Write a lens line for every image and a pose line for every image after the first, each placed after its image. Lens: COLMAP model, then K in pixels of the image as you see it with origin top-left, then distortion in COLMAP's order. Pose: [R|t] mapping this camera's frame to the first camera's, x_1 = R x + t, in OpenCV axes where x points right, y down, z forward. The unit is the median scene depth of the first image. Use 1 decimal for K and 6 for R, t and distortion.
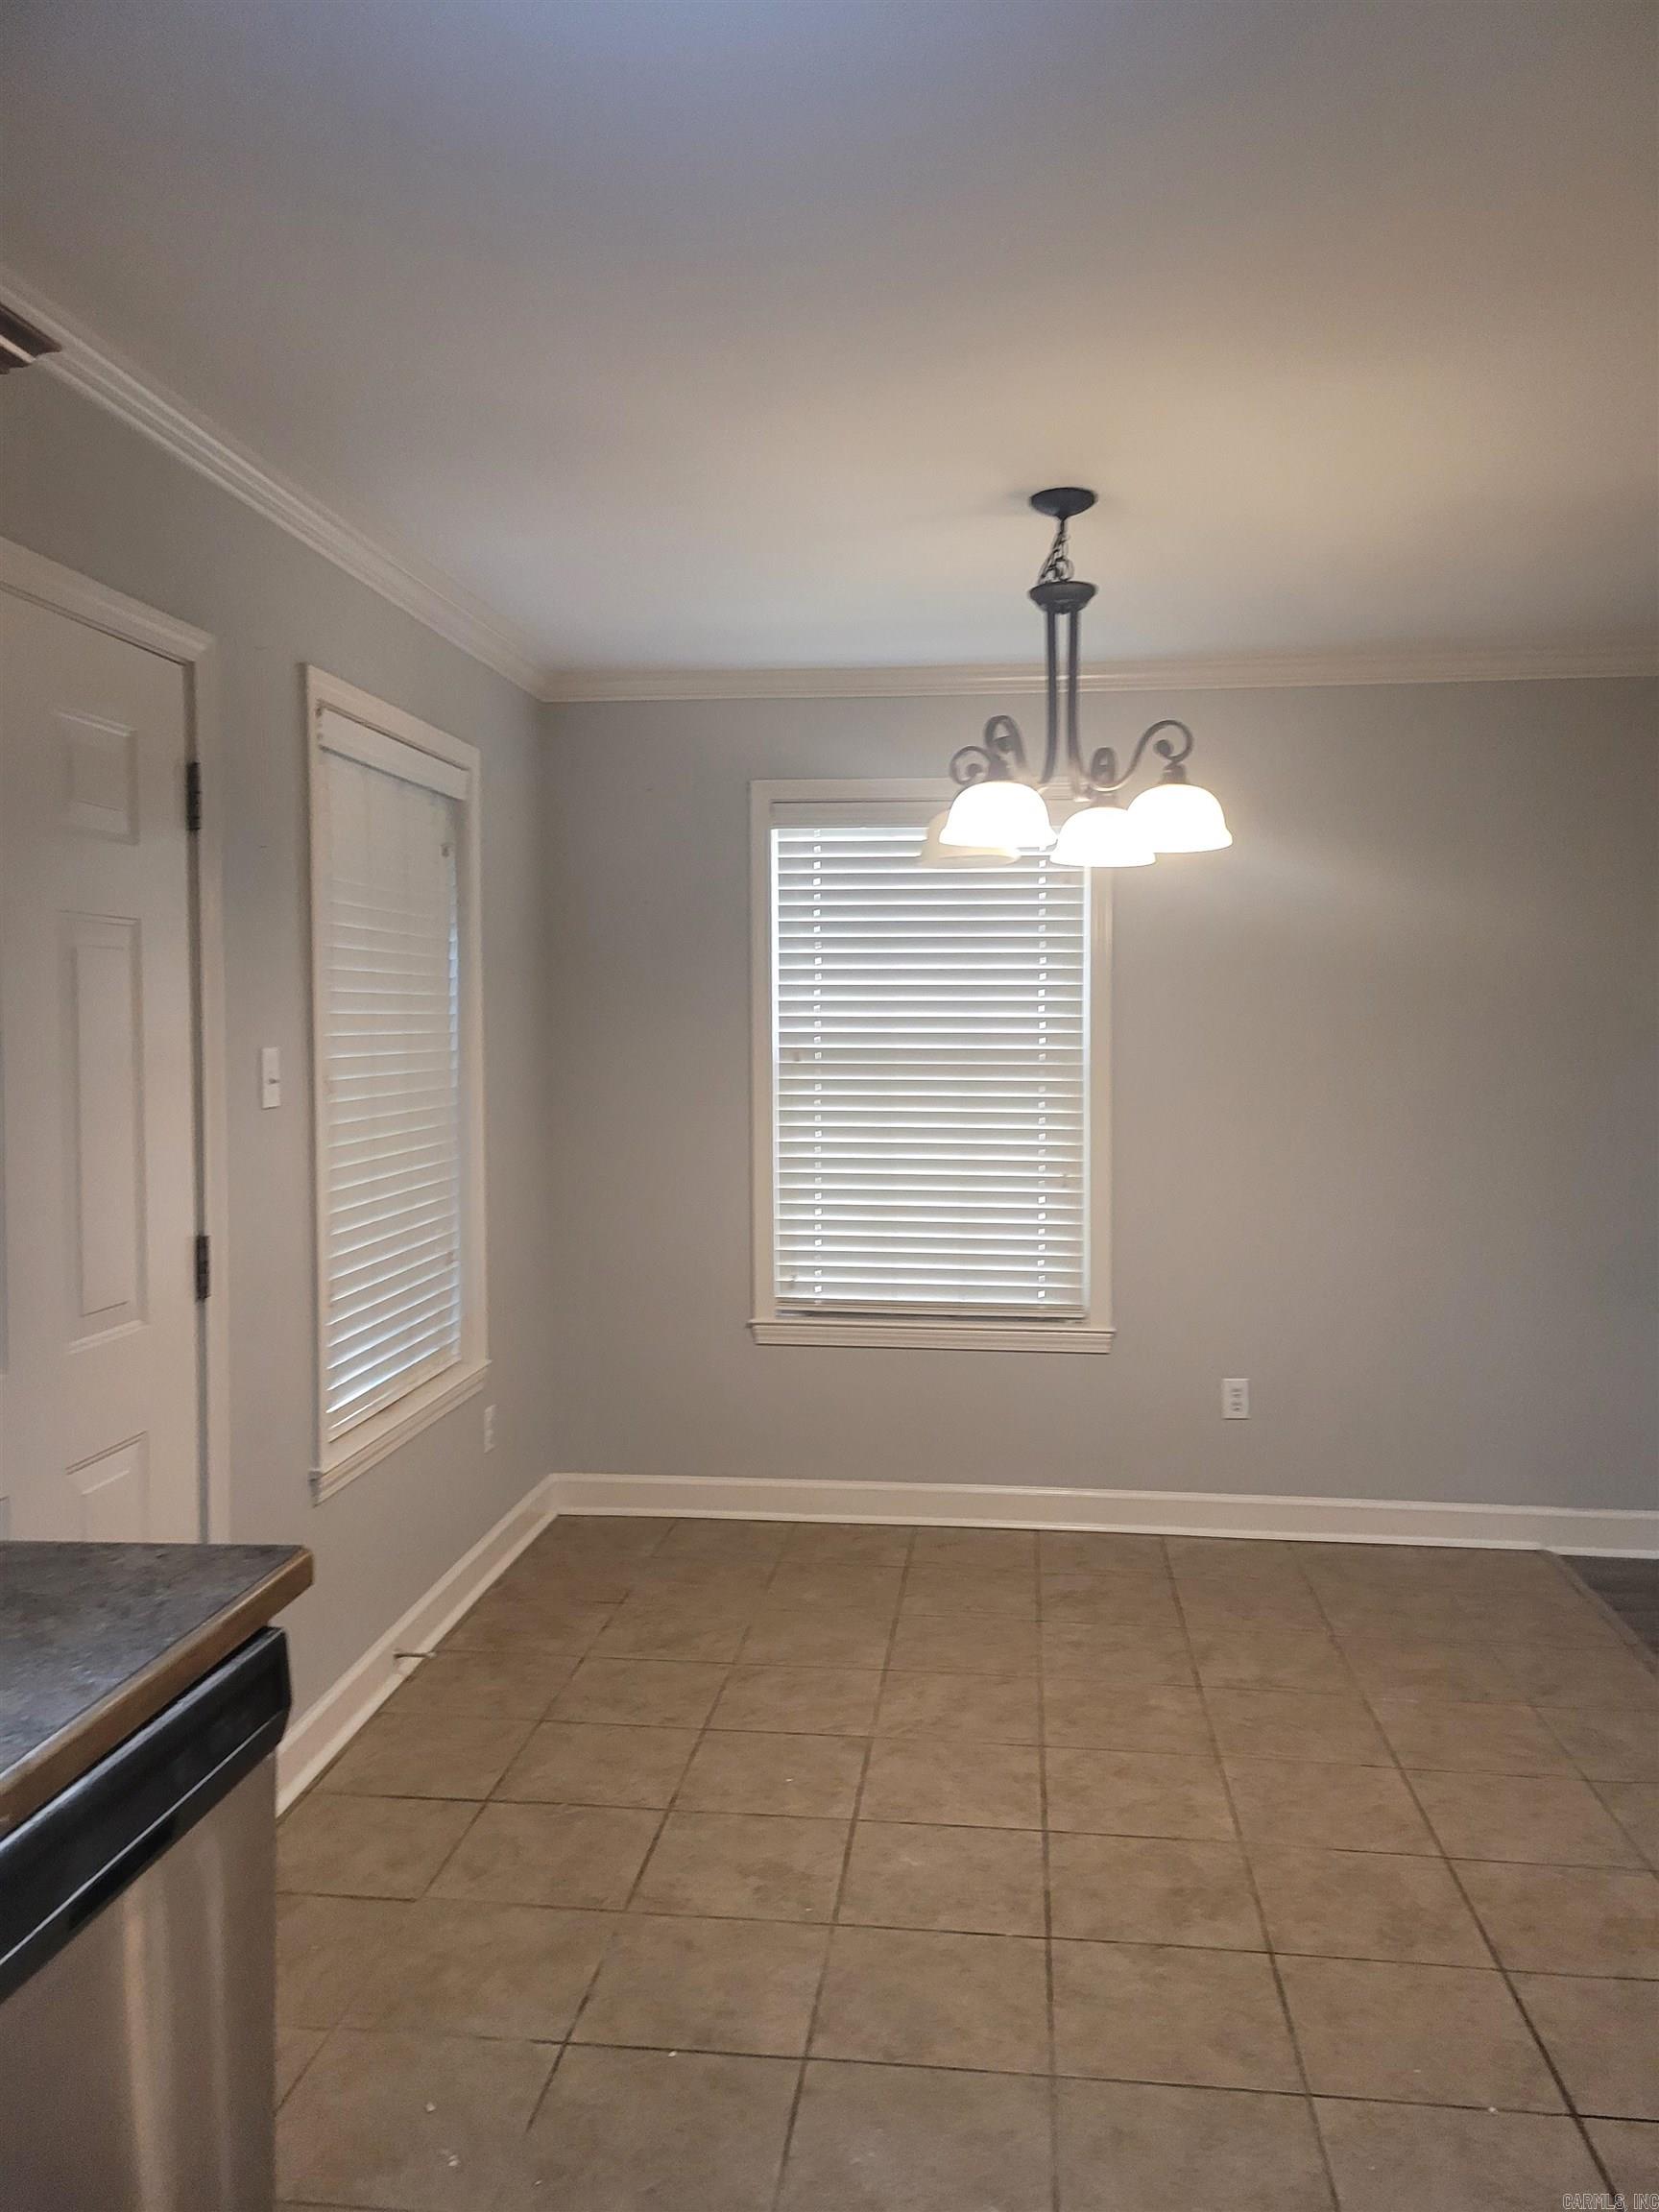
lens RADIAL K [[1624.4, 0, 824.9], [0, 1624.4, 1072.1], [0, 0, 1]] dist [0.082228, -0.079300]
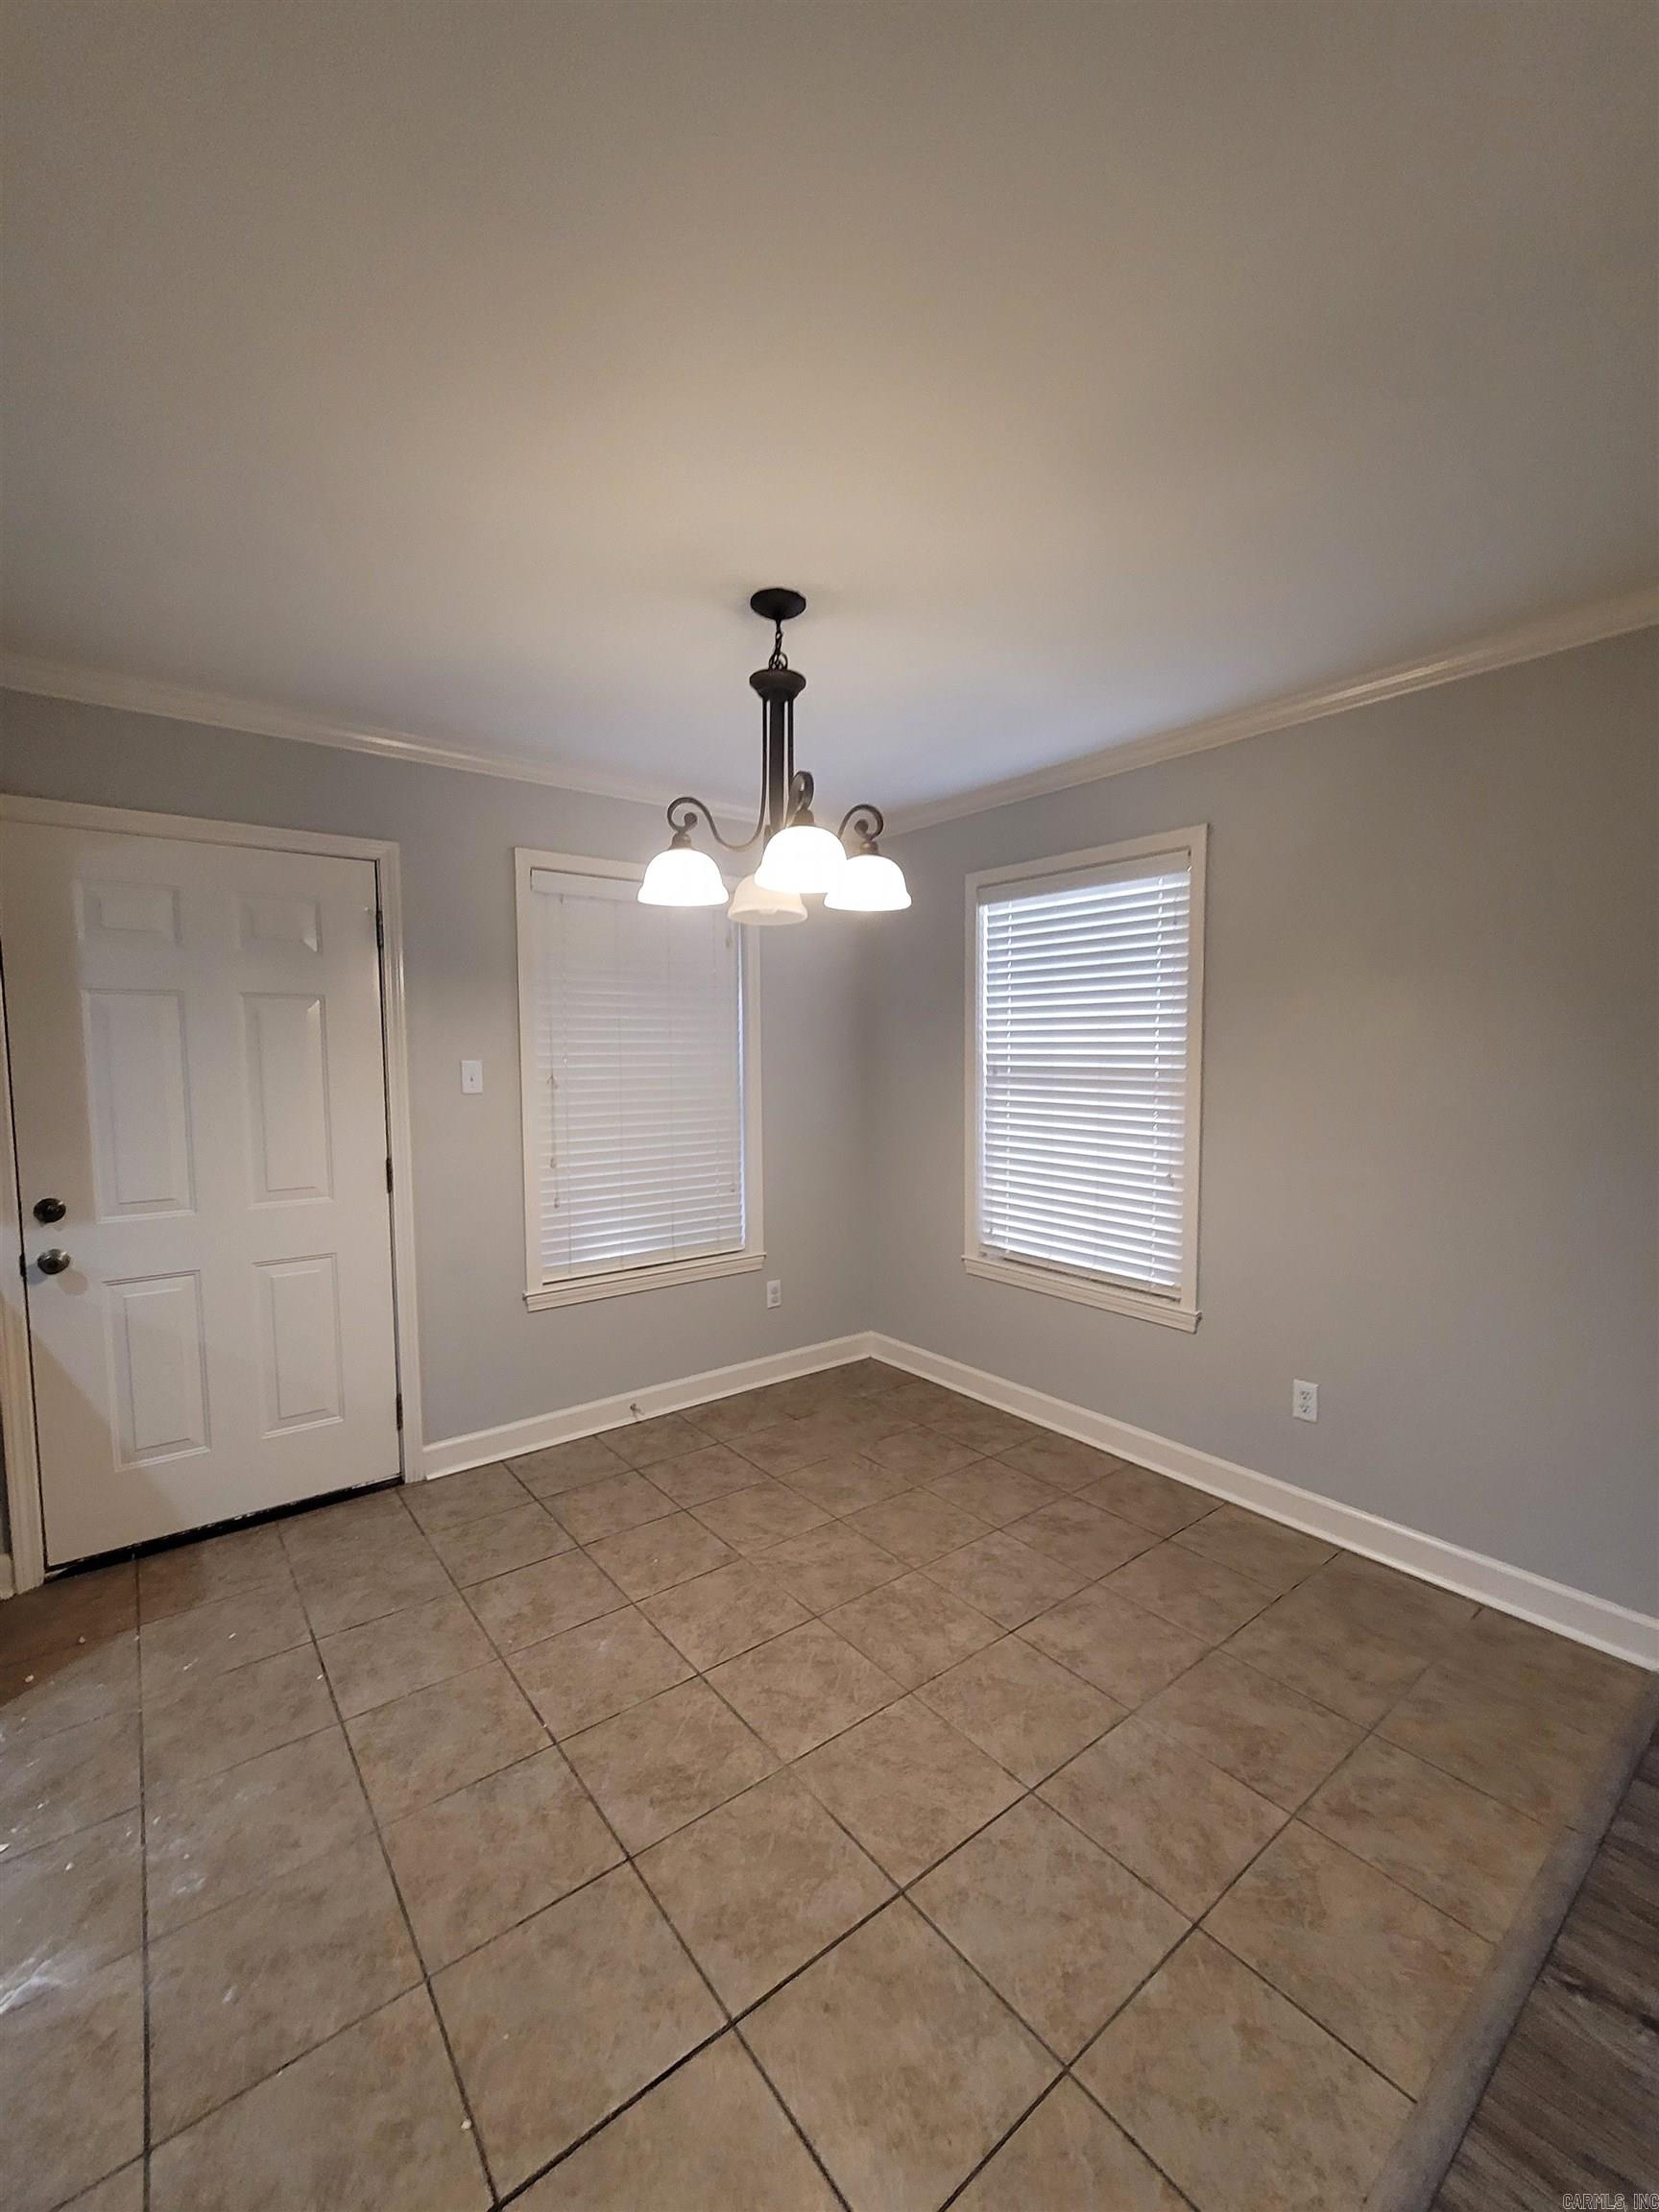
lens RADIAL K [[903.3, 0, 821.5], [0, 903.3, 1103.4], [0, 0, 1]] dist [-0.000876, 0.000975]
pose [[0.701696, 0.039837, -0.711362, 0.537841], [-0.018158, 0.999111, 0.038040, -0.011156], [0.712245, -0.013775, 0.701796, 0.453986]]
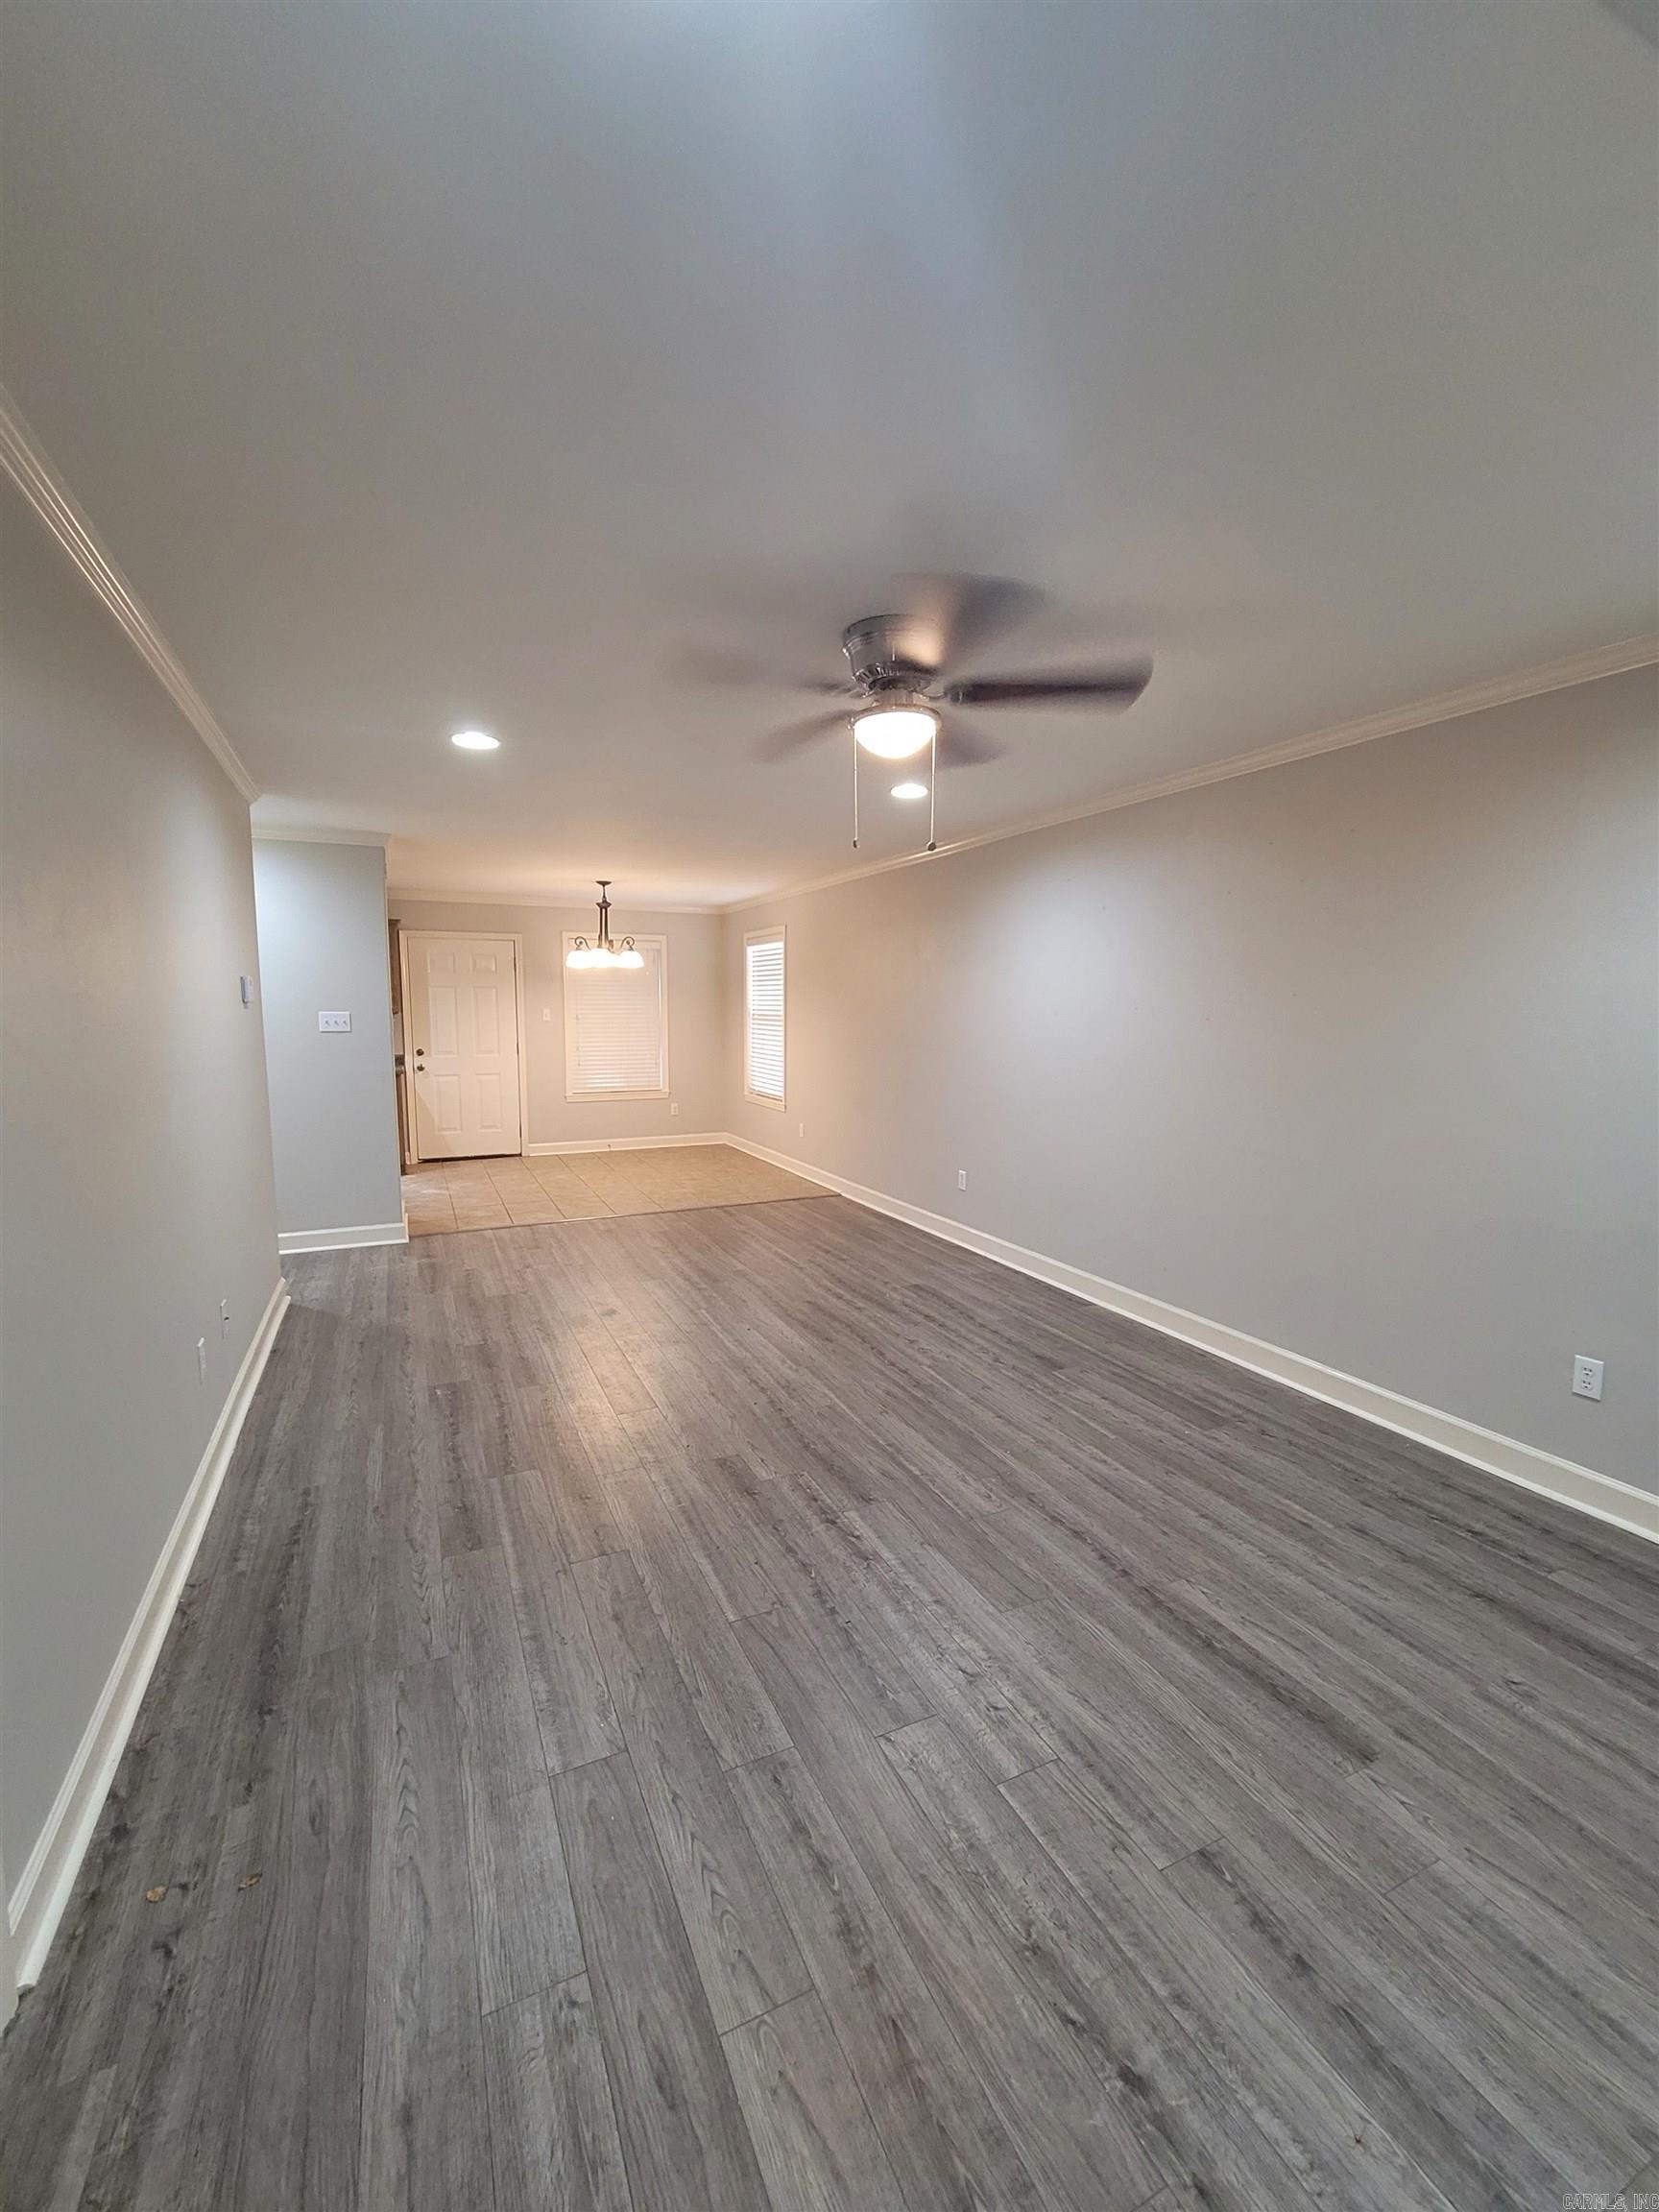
lens RADIAL K [[903.3, 0, 821.5], [0, 903.3, 1103.4], [0, 0, 1]] dist [-0.000876, 0.000975]
pose [[0.527842, 0.092397, -0.844302, 2.063083], [-0.030608, 0.995489, 0.089807, -0.001389], [0.848791, -0.021562, 0.528289, 0.178503]]
